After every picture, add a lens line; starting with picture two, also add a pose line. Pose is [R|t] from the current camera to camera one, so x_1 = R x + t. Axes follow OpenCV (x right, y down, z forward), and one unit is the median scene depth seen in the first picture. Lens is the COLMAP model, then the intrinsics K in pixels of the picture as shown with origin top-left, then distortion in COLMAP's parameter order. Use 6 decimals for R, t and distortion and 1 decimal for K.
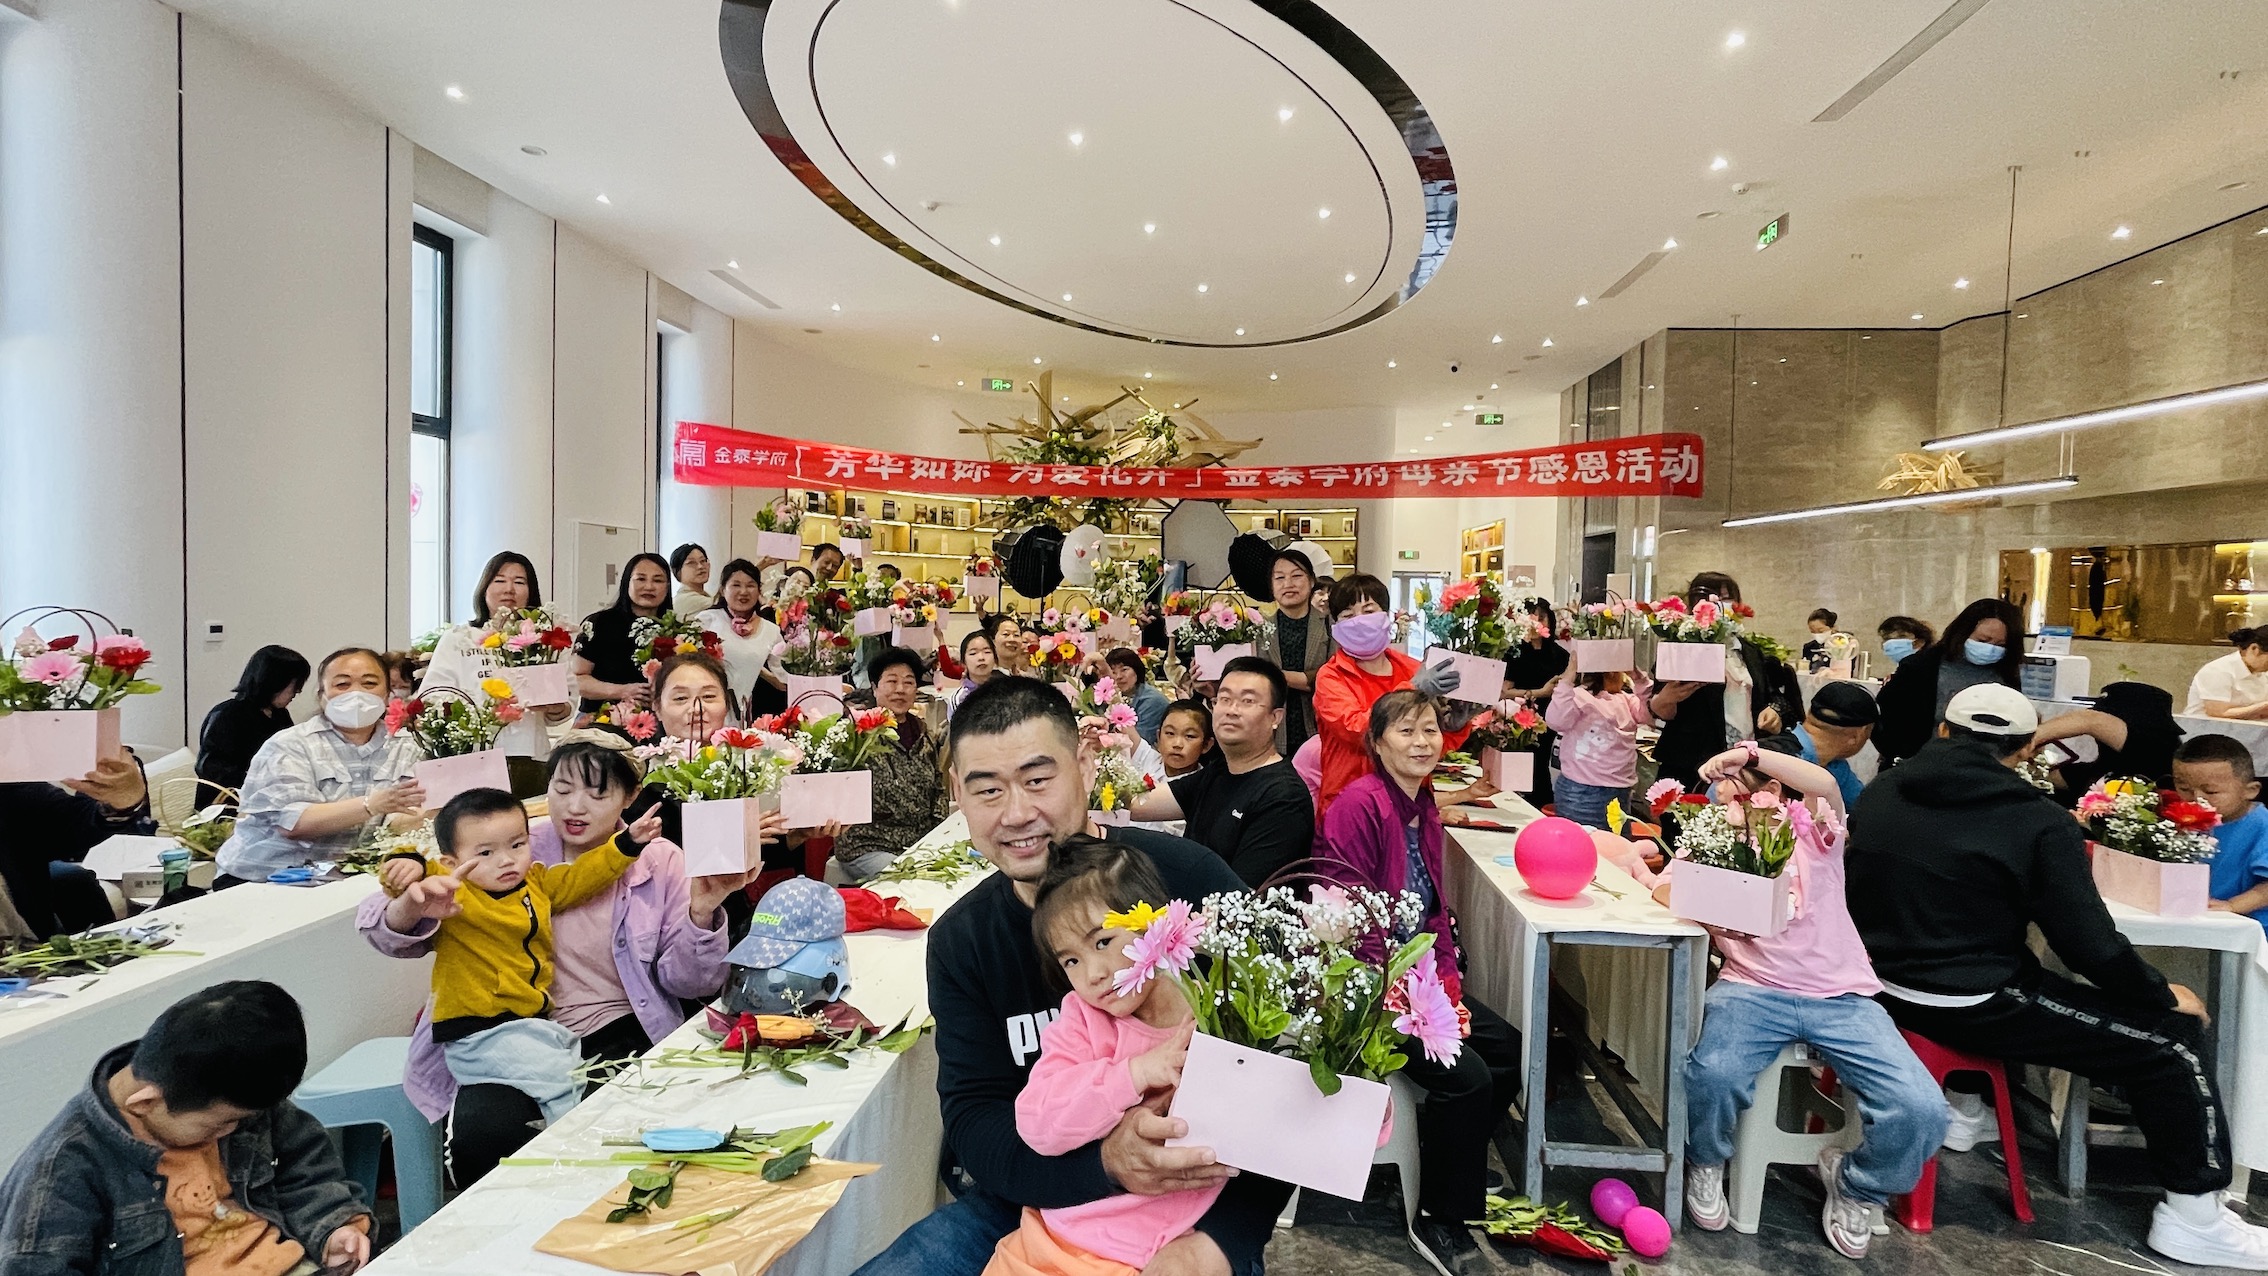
lens RADIAL K [[1060.4, 0, 1140.7], [0, 1060.4, 639.3], [0, 0, 1]] dist [0.003368, 0.000873]
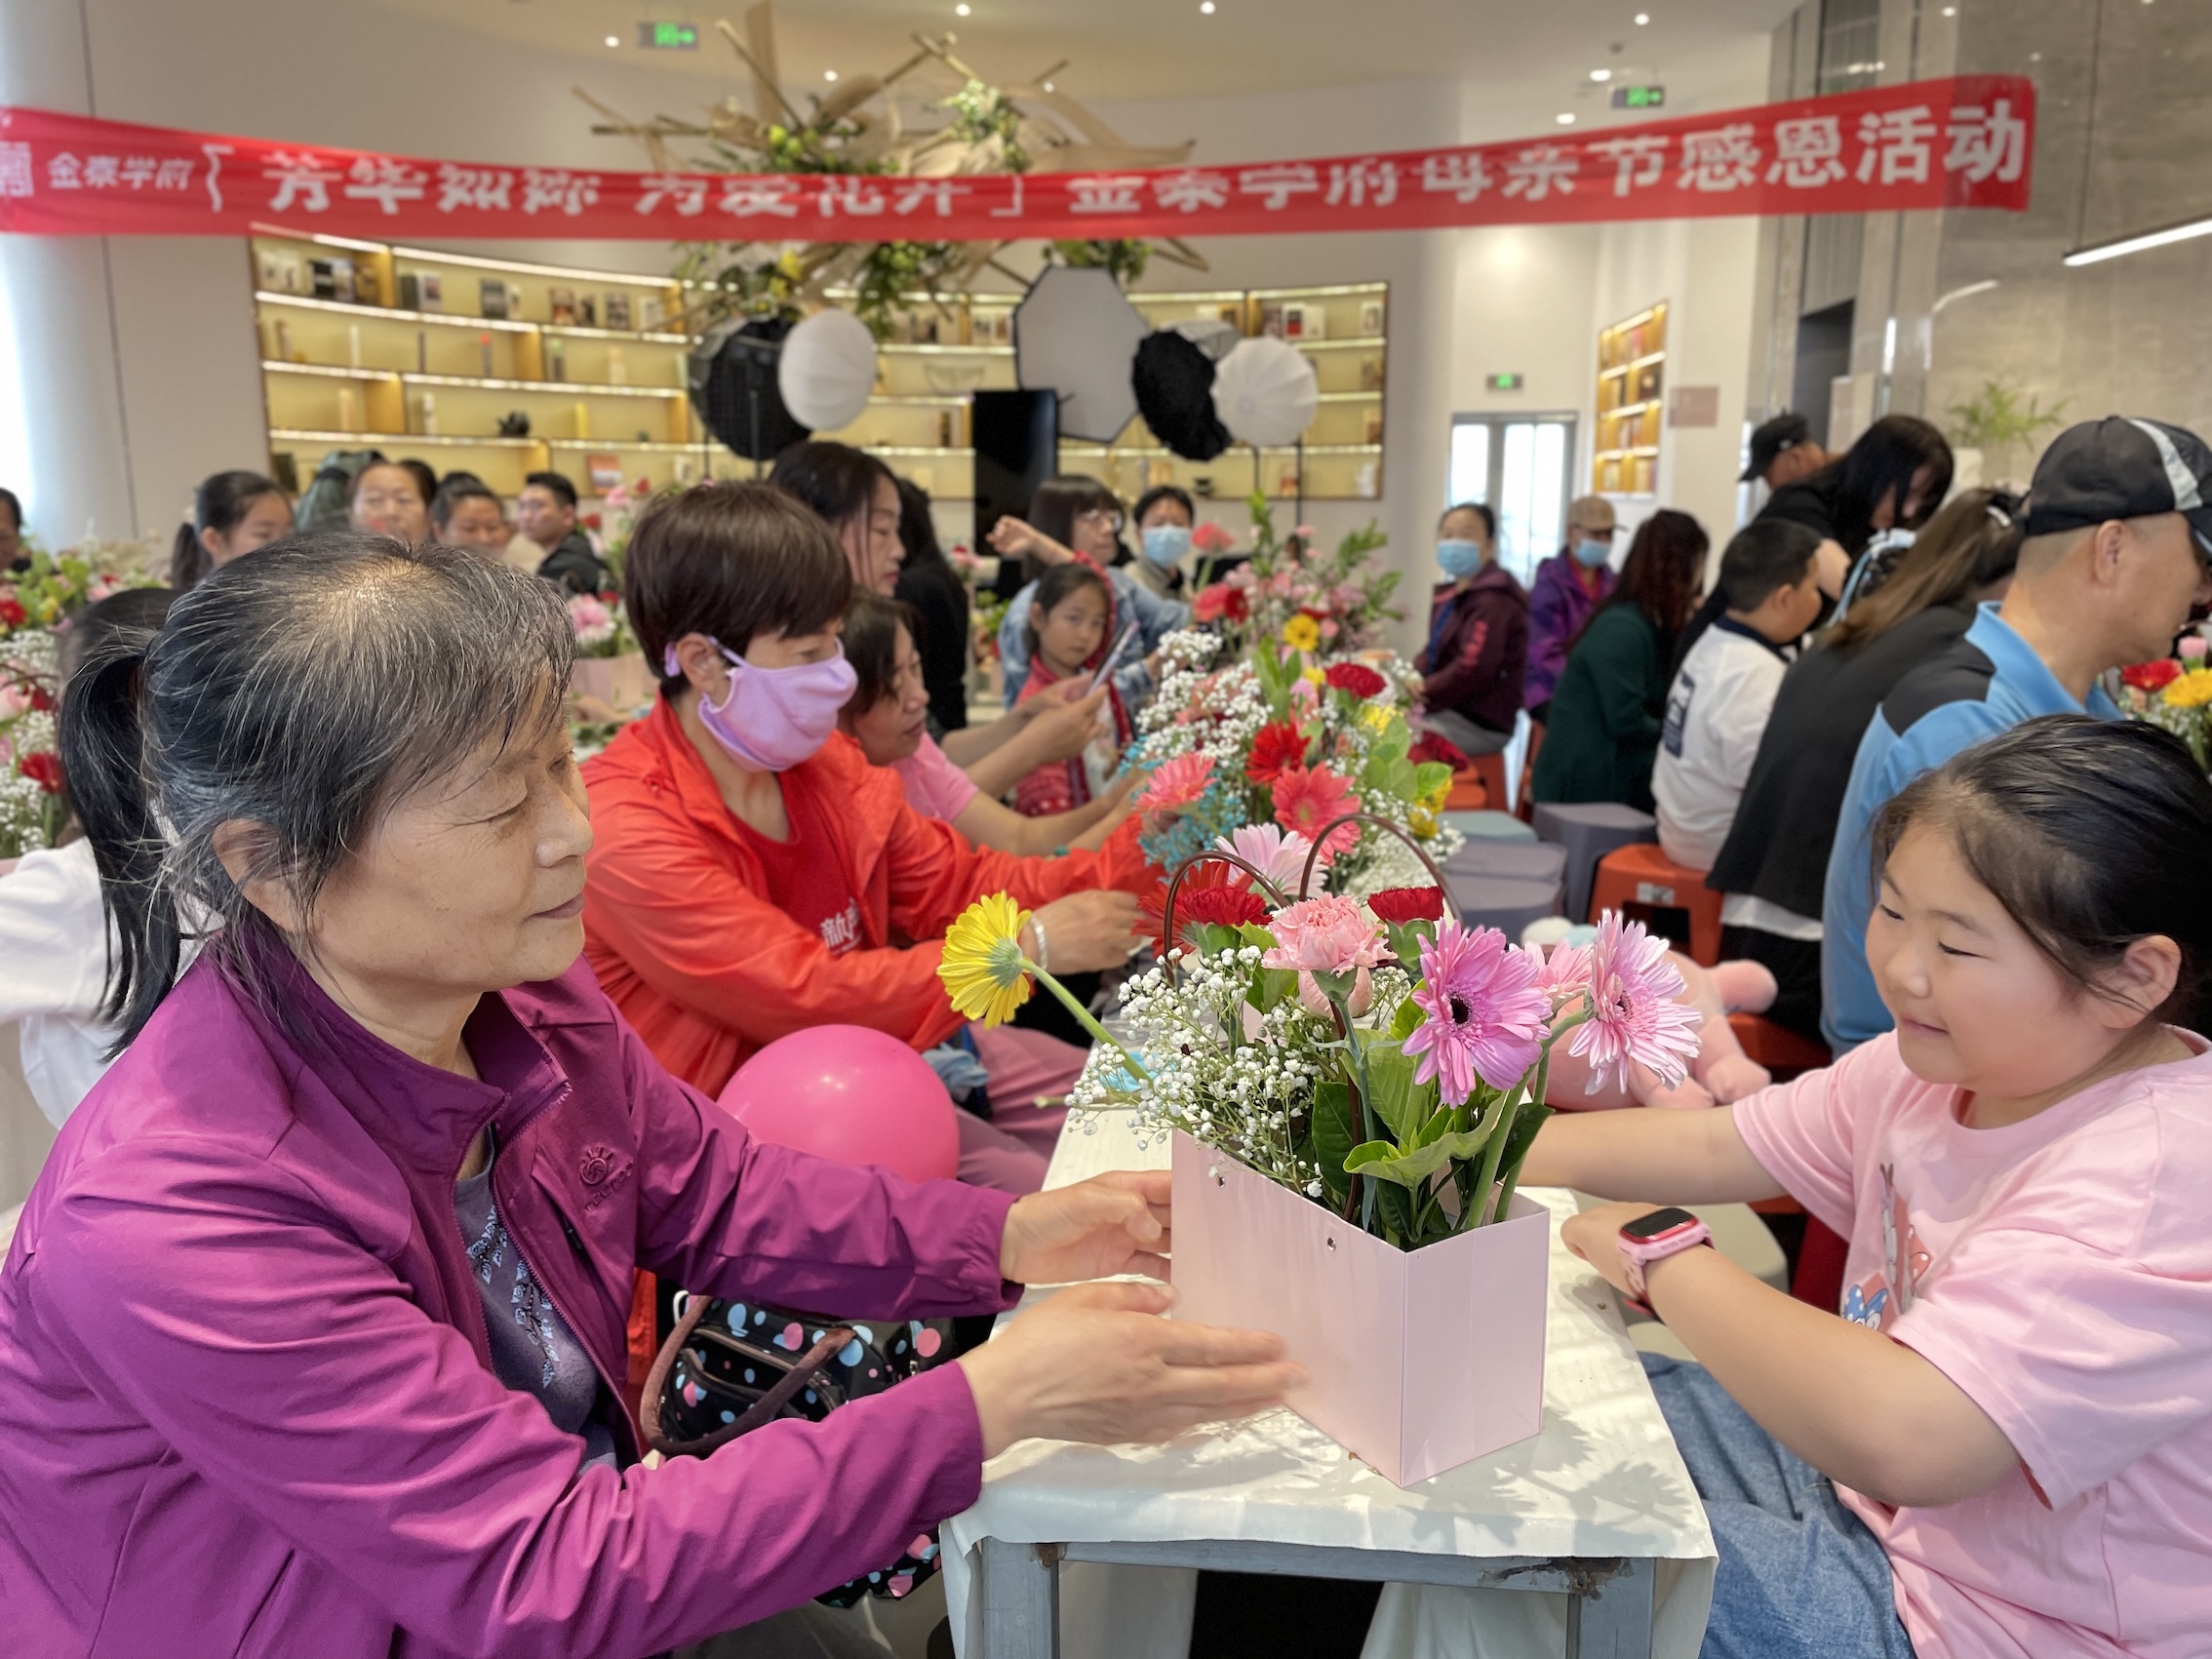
lens RADIAL K [[1690.0, 0, 1114.8], [0, 1690.0, 844.9], [0, 0, 1]] dist [-0.000807, -0.029656]
pose [[0.999786, -0.013781, -0.015402, 0.112520], [0.016100, 0.986605, 0.162332, 0.020906], [0.012958, -0.162545, 0.986616, 0.177995]]
